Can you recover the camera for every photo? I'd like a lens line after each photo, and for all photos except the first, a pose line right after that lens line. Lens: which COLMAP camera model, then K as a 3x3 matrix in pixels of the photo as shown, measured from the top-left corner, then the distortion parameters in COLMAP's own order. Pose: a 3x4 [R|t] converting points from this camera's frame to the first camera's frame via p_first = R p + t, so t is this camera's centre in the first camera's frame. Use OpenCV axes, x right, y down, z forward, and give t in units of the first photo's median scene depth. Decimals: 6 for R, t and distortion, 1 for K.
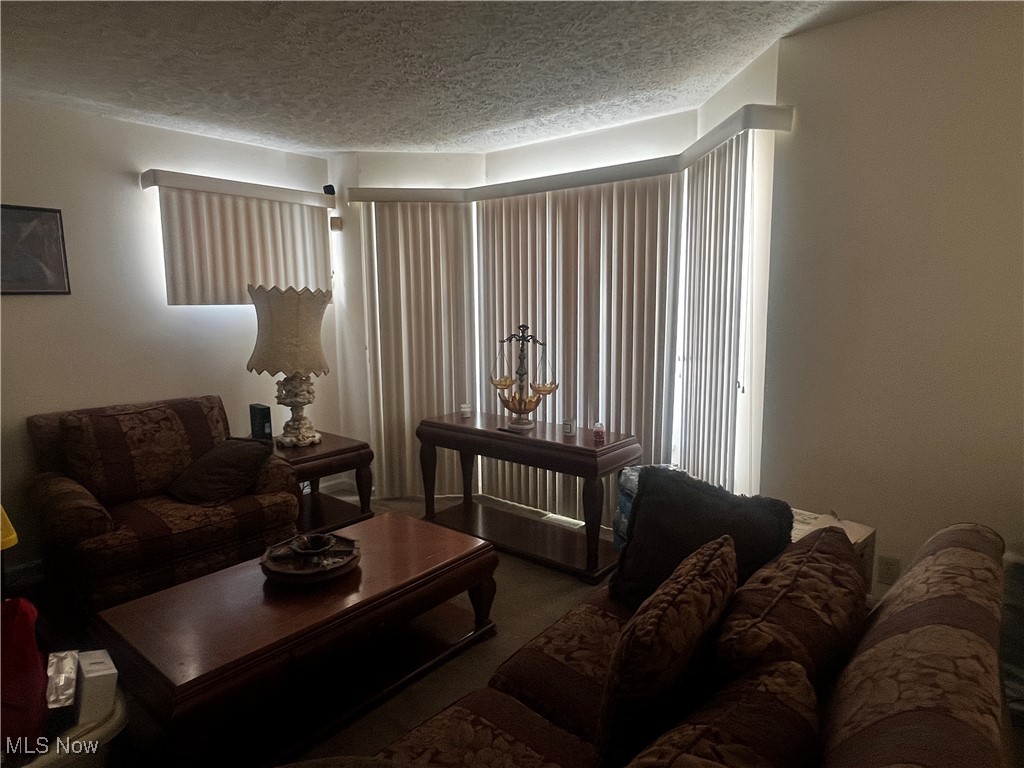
lens RADIAL K [[606.1, 0, 513.9], [0, 606.1, 384.9], [0, 0, 1]] dist [-0.002898, -0.000211]
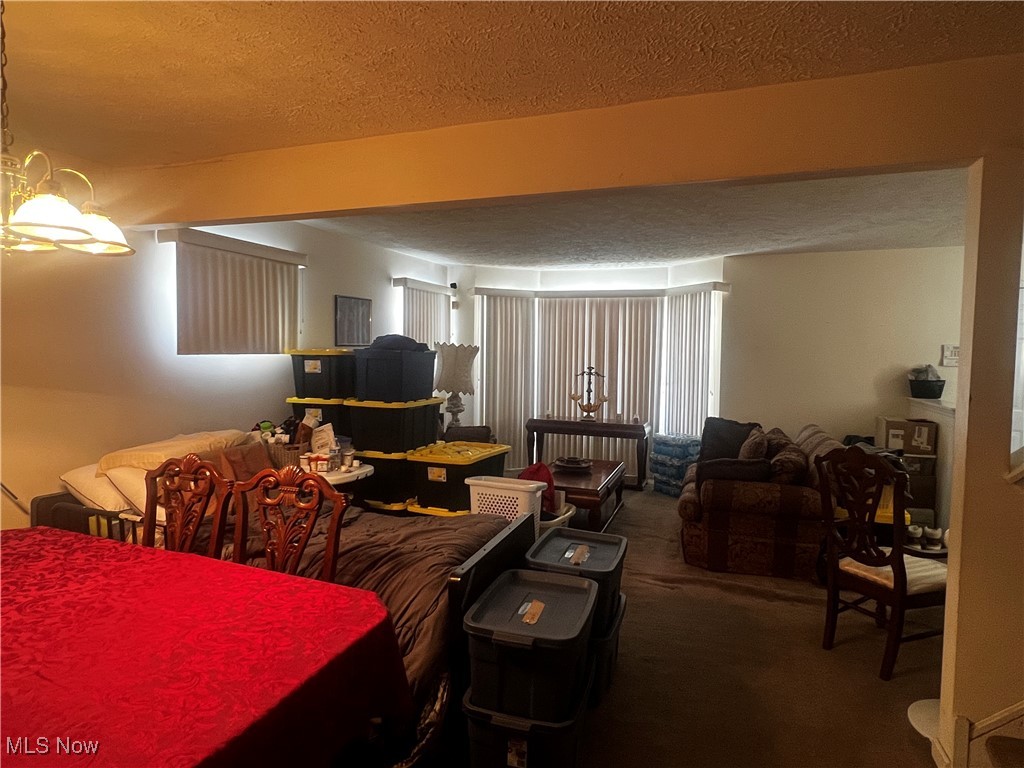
lens RADIAL K [[606.1, 0, 508.6], [0, 606.1, 384.1], [0, 0, 1]] dist [-0.002898, -0.000211]
pose [[0.928406, 0.006879, 0.371504, -0.867083], [0.026896, 0.995962, -0.085656, 0.106311], [-0.370593, 0.089516, 0.924472, -0.638431]]
